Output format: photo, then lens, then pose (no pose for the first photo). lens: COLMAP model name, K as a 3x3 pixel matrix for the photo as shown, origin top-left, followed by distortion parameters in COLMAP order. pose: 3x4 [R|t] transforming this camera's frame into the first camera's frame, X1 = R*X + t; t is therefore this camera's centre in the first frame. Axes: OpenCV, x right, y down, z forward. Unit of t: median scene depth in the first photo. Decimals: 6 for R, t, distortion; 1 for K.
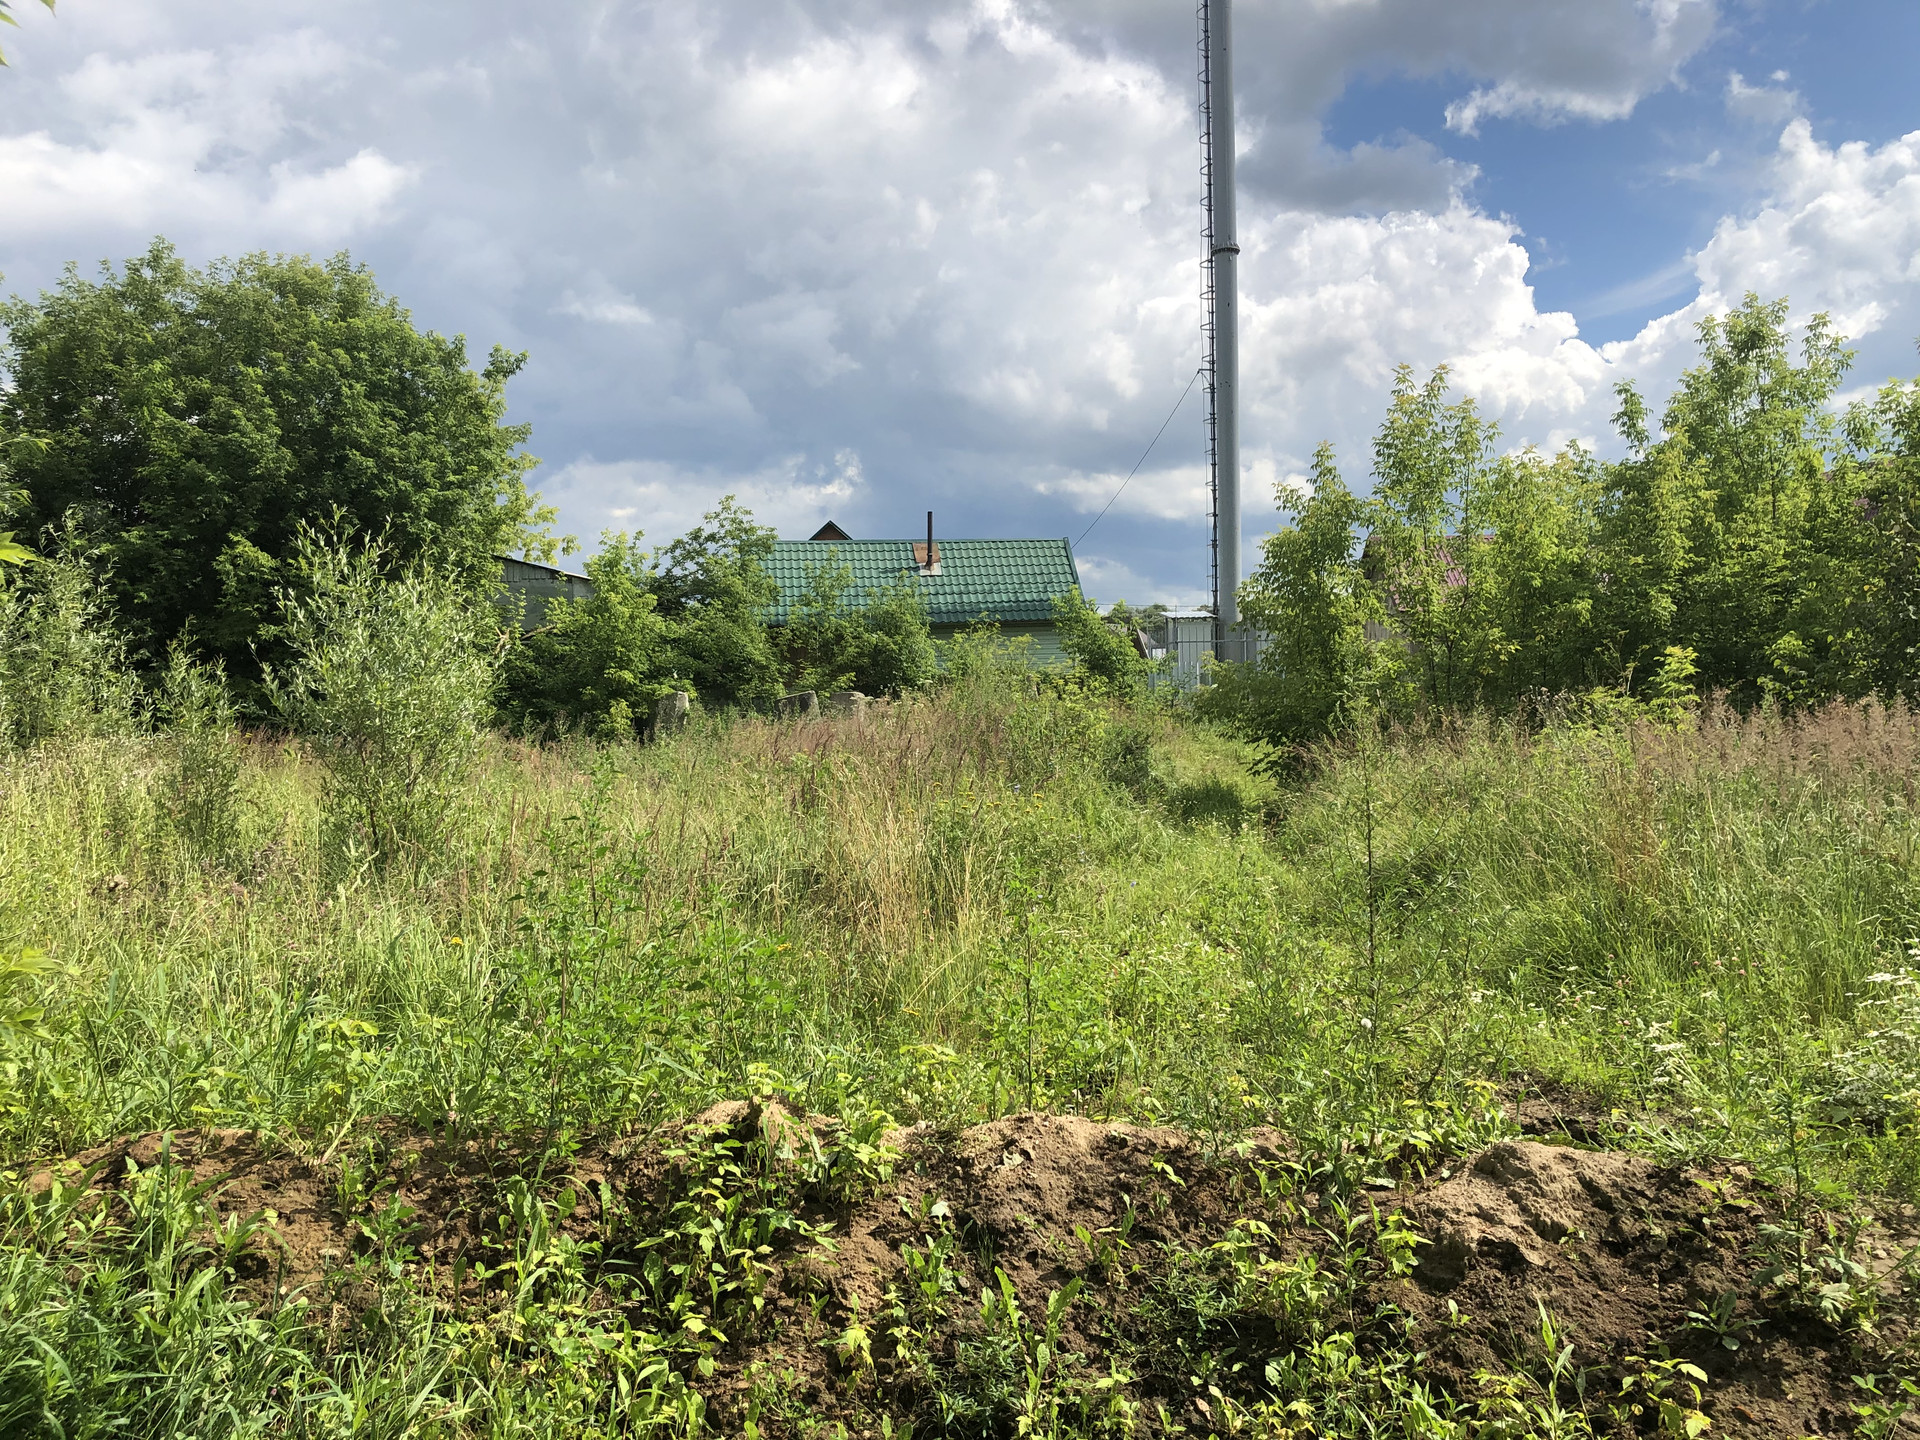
lens RADIAL K [[1528.1, 0, 960.0], [0, 1528.1, 720.0], [0, 0, 1]] dist [0.035778, -0.058118]
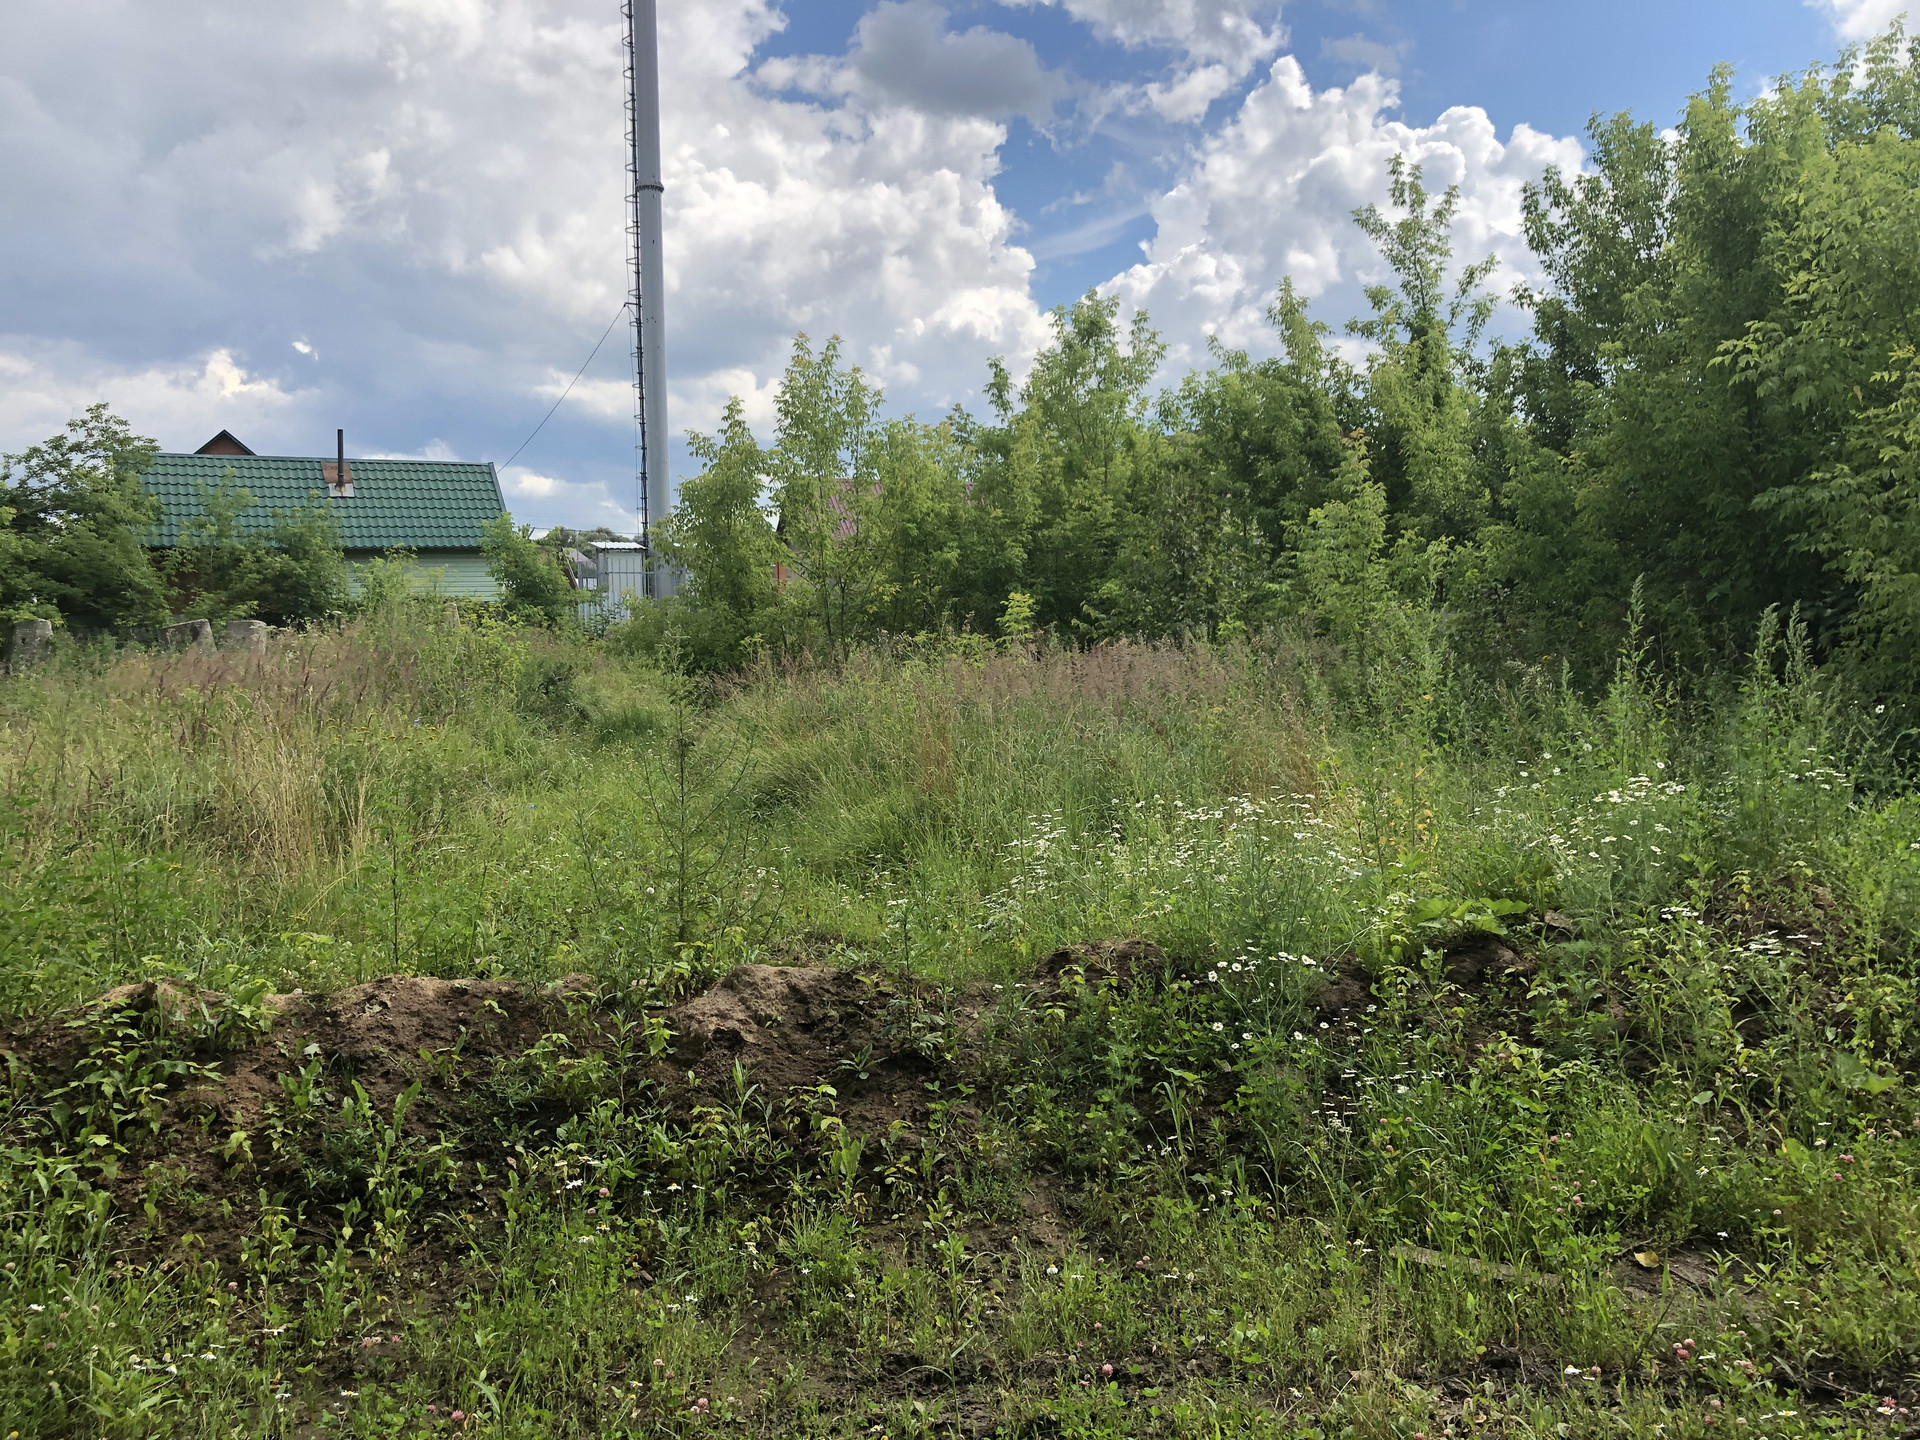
lens RADIAL K [[1581.1, 0, 965.8], [0, 1581.1, 687.9], [0, 0, 1]] dist [0.079731, -0.077459]
pose [[0.940774, -0.007917, 0.338943, 0.024642], [-0.001677, 0.999606, 0.028003, -0.013194], [-0.339031, -0.026913, 0.940390, -0.224155]]
